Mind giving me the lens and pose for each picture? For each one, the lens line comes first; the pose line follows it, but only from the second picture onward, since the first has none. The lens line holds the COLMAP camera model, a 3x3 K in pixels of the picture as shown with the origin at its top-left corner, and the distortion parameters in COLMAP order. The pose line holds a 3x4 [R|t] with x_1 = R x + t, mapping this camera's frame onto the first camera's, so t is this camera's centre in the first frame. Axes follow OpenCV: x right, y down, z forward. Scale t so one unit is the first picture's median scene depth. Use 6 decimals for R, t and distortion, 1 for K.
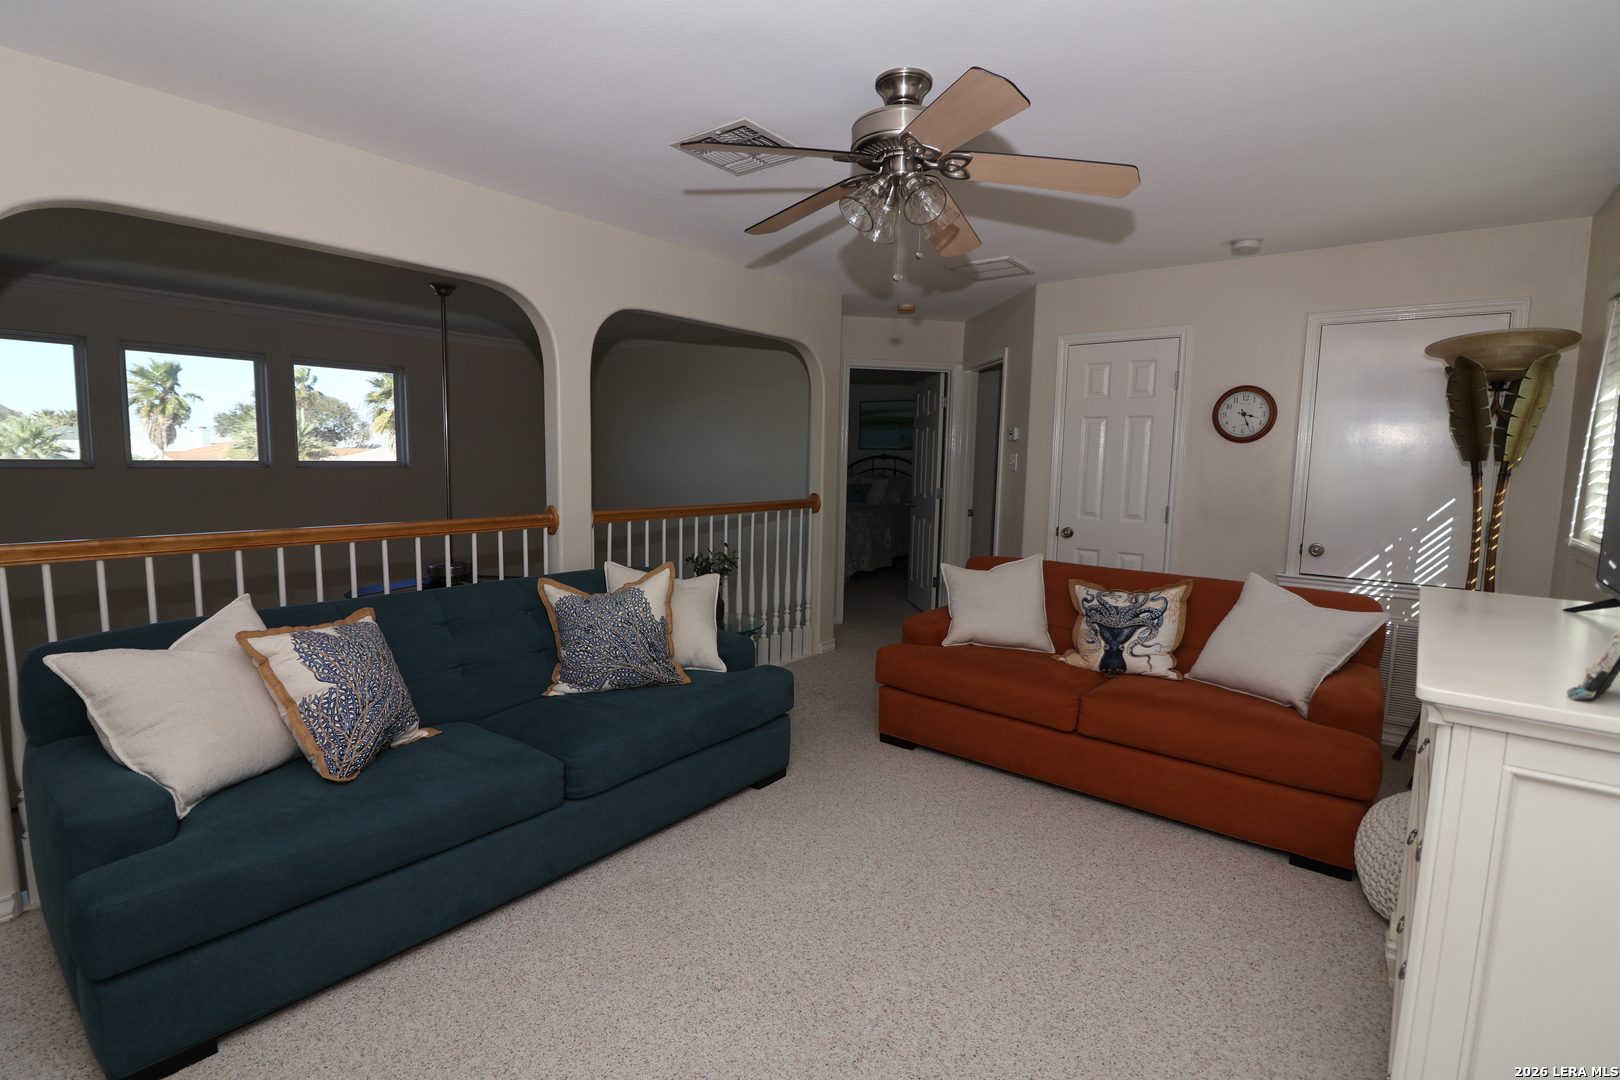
lens RADIAL K [[748.8, 0, 814.2], [0, 748.8, 540.9], [0, 0, 1]] dist [-0.009704, -0.009152]
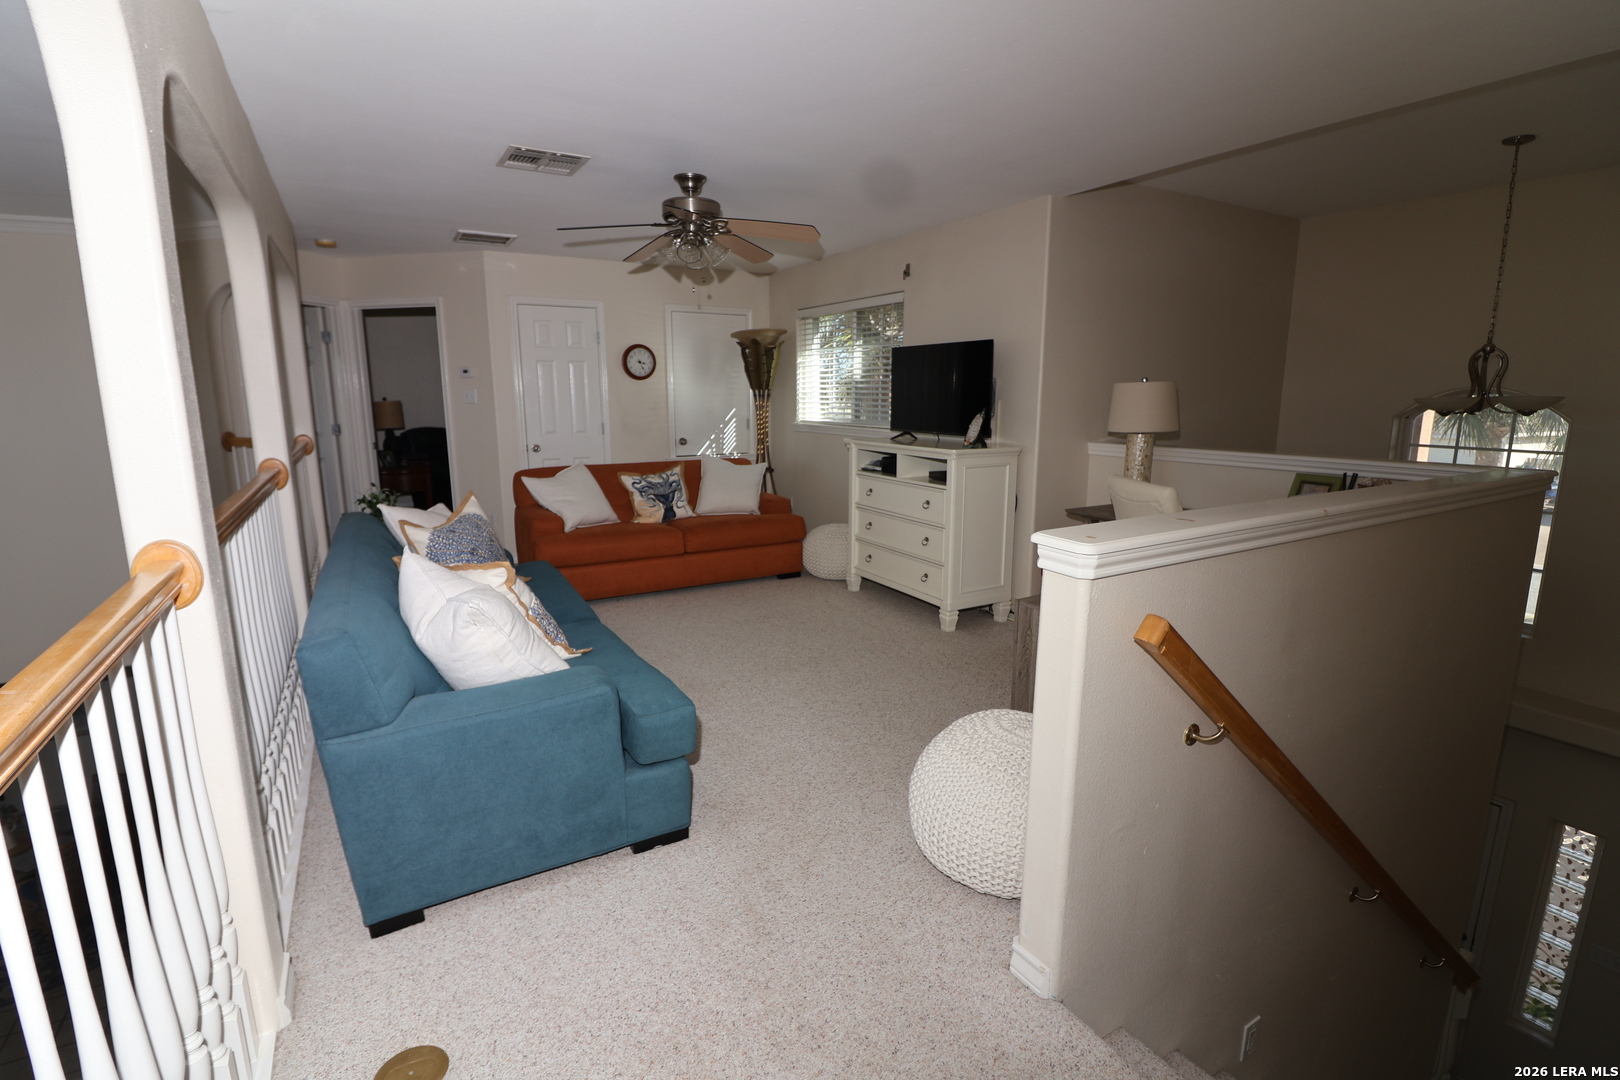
lens RADIAL K [[748.8, 0, 812.5], [0, 748.8, 538.3], [0, 0, 1]] dist [-0.009704, -0.009152]
pose [[0.368300, -0.198743, 0.908216, -0.943839], [0.109340, 0.979364, 0.169972, -0.033685], [-0.923255, 0.036704, 0.382430, 0.051352]]
